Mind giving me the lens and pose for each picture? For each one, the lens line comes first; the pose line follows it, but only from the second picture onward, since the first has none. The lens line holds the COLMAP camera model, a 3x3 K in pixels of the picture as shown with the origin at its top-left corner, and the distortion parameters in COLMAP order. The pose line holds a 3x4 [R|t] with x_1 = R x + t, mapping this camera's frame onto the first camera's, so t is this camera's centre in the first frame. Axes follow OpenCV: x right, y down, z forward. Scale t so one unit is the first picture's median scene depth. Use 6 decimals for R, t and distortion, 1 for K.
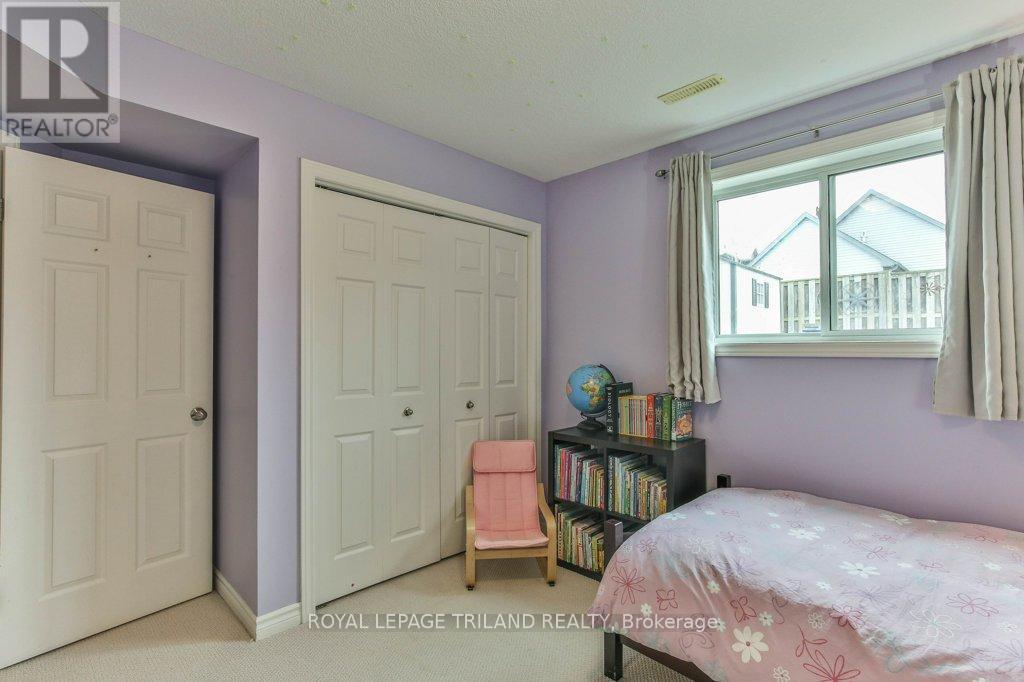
lens RADIAL K [[484.6, 0, 506.6], [0, 484.6, 344.9], [0, 0, 1]] dist [-0.004470, 0.000032]
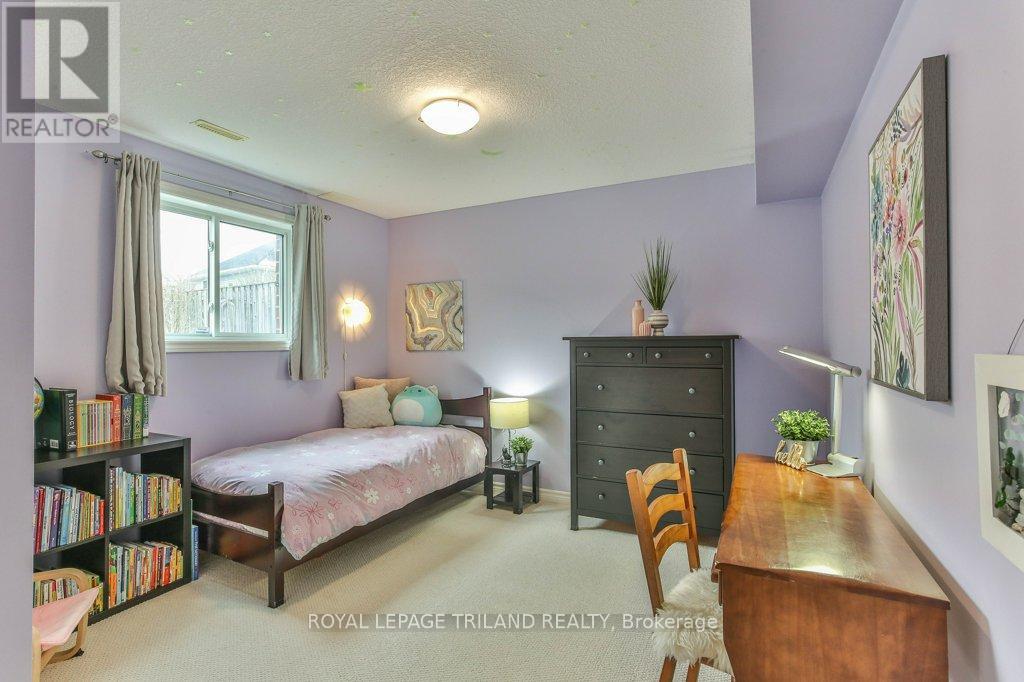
lens RADIAL K [[484.6, 0, 506.6], [0, 484.6, 344.9], [0, 0, 1]] dist [-0.004470, 0.000032]
pose [[-0.308675, 0.000693, 0.951167, -0.757498], [-0.006008, 0.999978, -0.002678, 0.003632], [-0.951148, -0.006541, -0.308665, 0.532540]]
